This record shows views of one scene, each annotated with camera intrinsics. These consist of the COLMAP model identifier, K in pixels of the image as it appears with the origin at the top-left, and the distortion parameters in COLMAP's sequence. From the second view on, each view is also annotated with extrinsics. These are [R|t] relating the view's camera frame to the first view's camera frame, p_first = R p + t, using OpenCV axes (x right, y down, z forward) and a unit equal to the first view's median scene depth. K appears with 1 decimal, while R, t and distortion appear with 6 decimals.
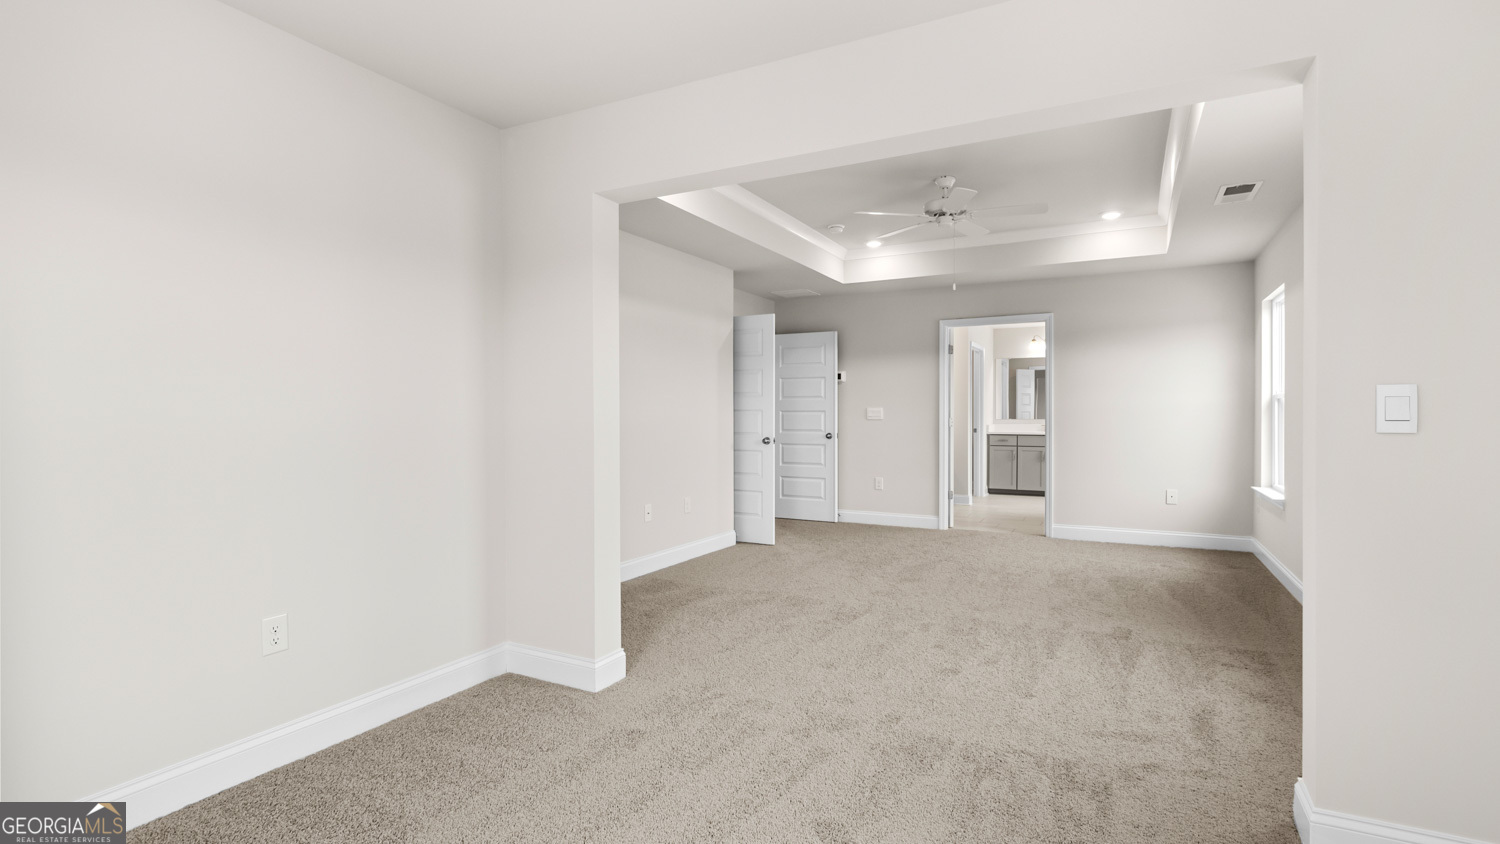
lens RADIAL K [[718.4, 0, 750.0], [0, 718.4, 422.0], [0, 0, 1]] dist [0.000122, 0.000001]
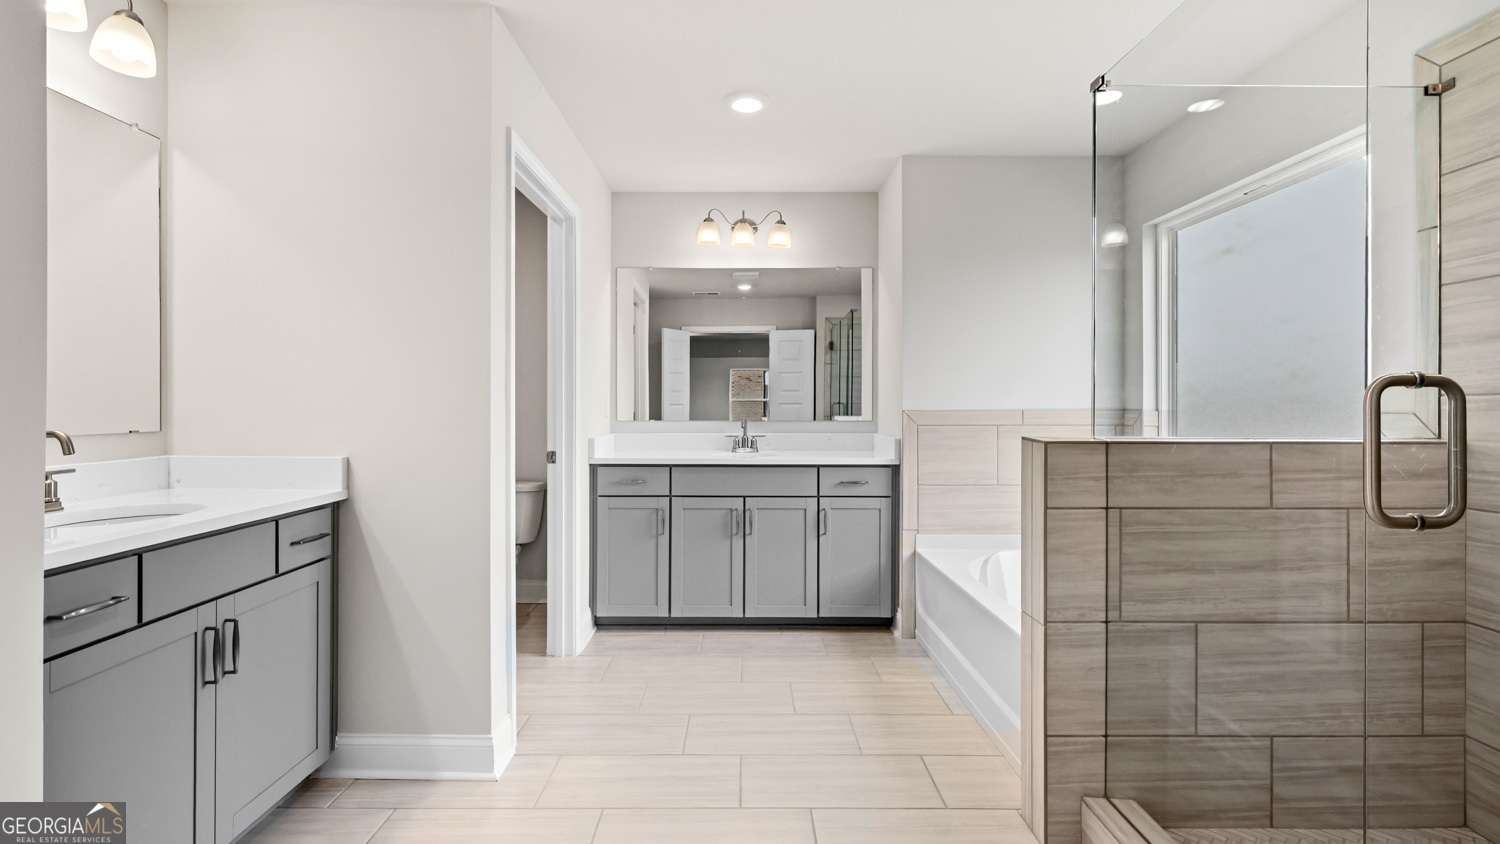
lens RADIAL K [[682.7, 0, 748.0], [0, 682.7, 412.2], [0, 0, 1]] dist [-0.000891, -0.000370]
pose [[0.883477, 0.000034, 0.468474, 0.241314], [0.004263, 0.999958, -0.008113, -0.005637], [-0.468455, 0.009164, 0.883440, 0.666544]]
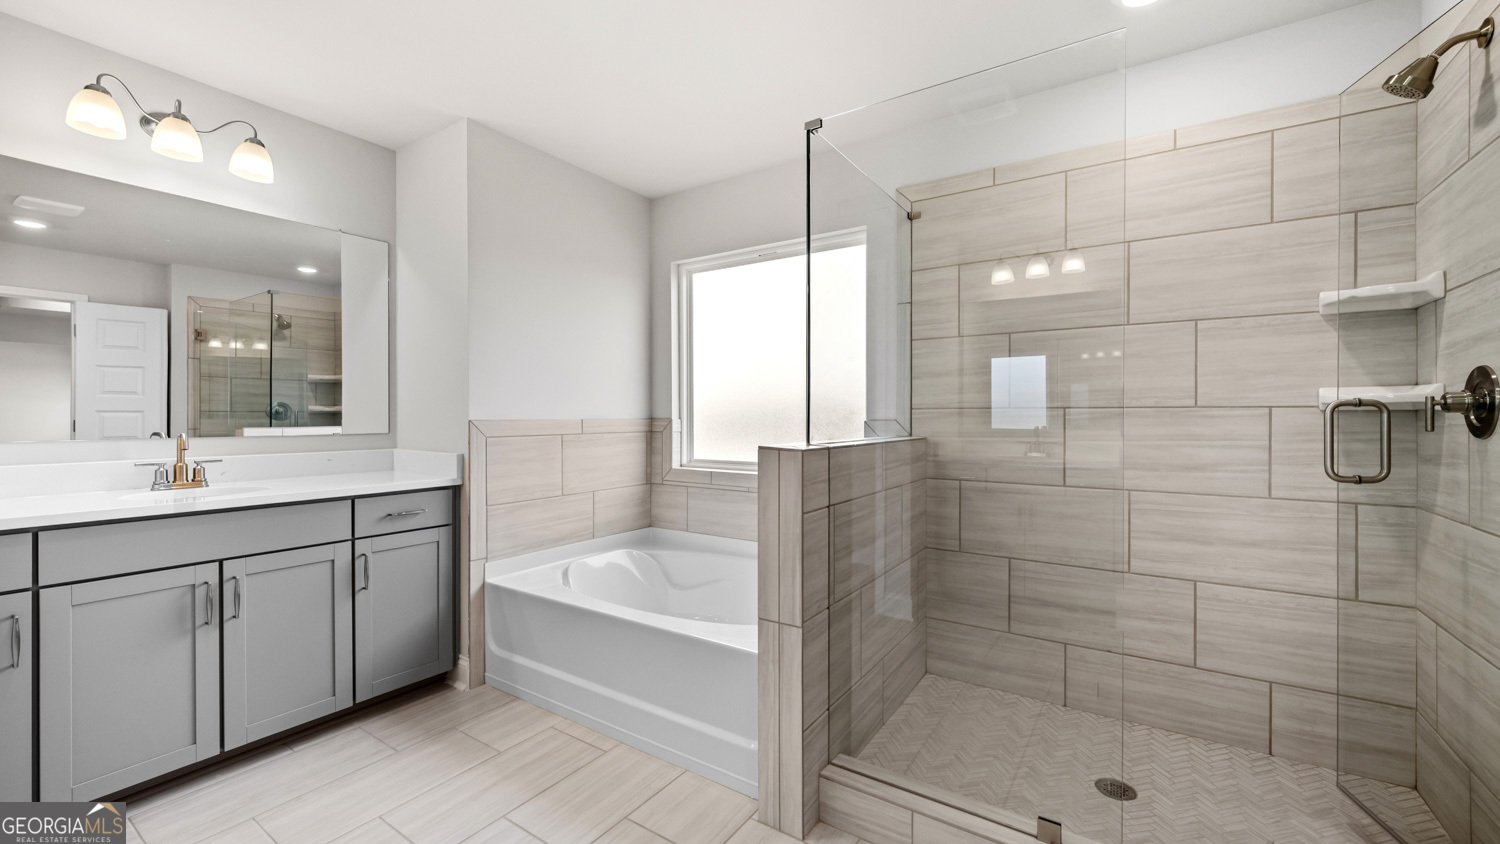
lens RADIAL K [[590.5, 0, 750.0], [0, 590.5, 422.0], [0, 0, 1]] dist [0.000028, -0.000128]
pose [[0.095379, -0.006438, 0.995420, 0.232610], [0.015067, 0.999874, 0.005023, -0.007588], [-0.995327, 0.014519, 0.095464, 0.785542]]
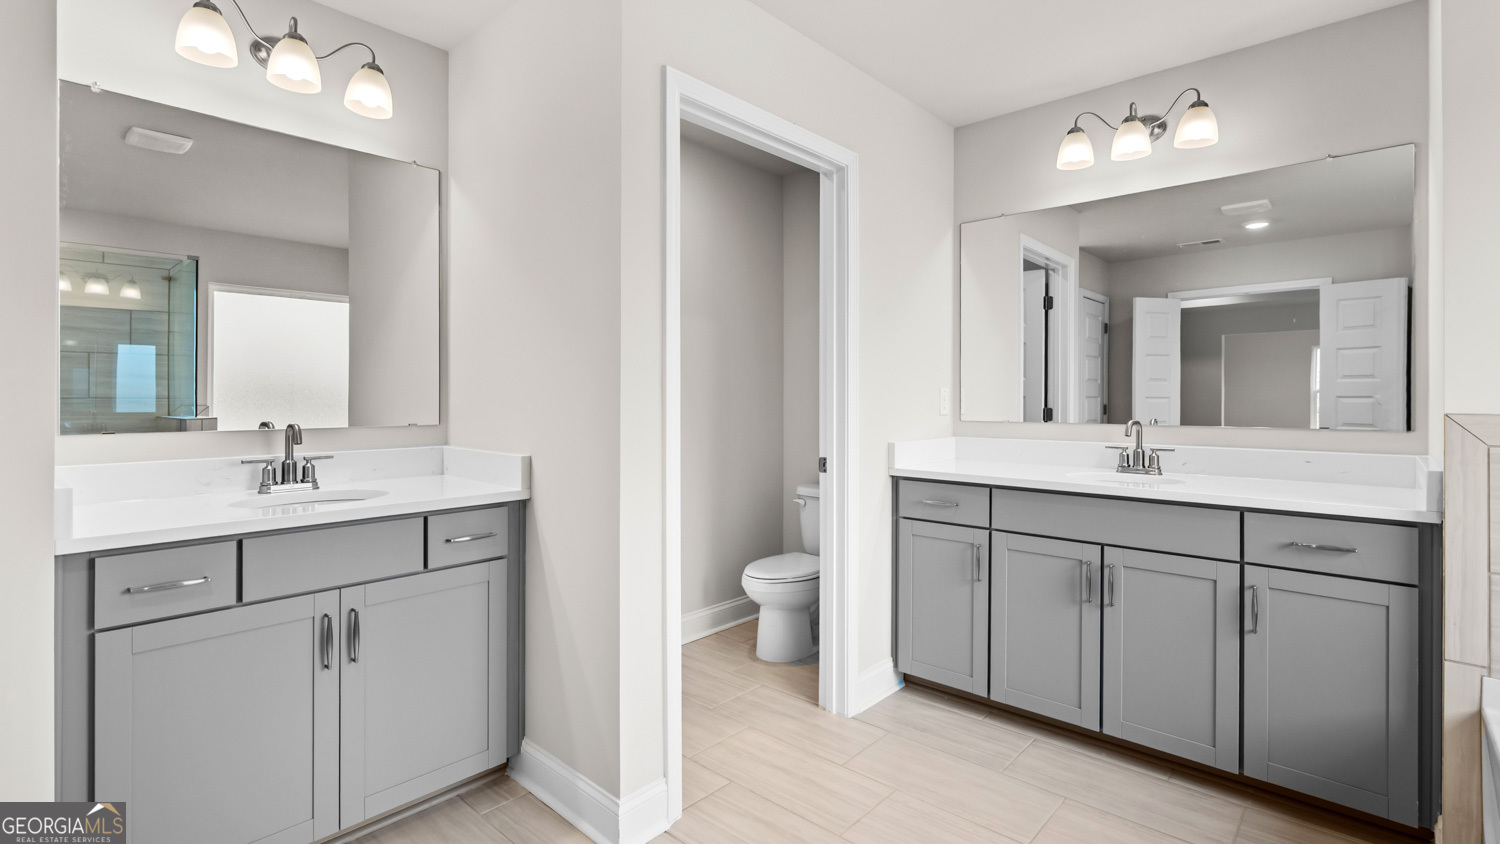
lens RADIAL K [[702.6, 0, 750.5], [0, 702.6, 398.6], [0, 0, 1]] dist [0.002188, -0.000090]
pose [[0.968582, 0.005045, -0.248643, 0.344886], [-0.008826, 0.999862, -0.014094, -0.008705], [0.248538, 0.015845, 0.968493, 0.721662]]
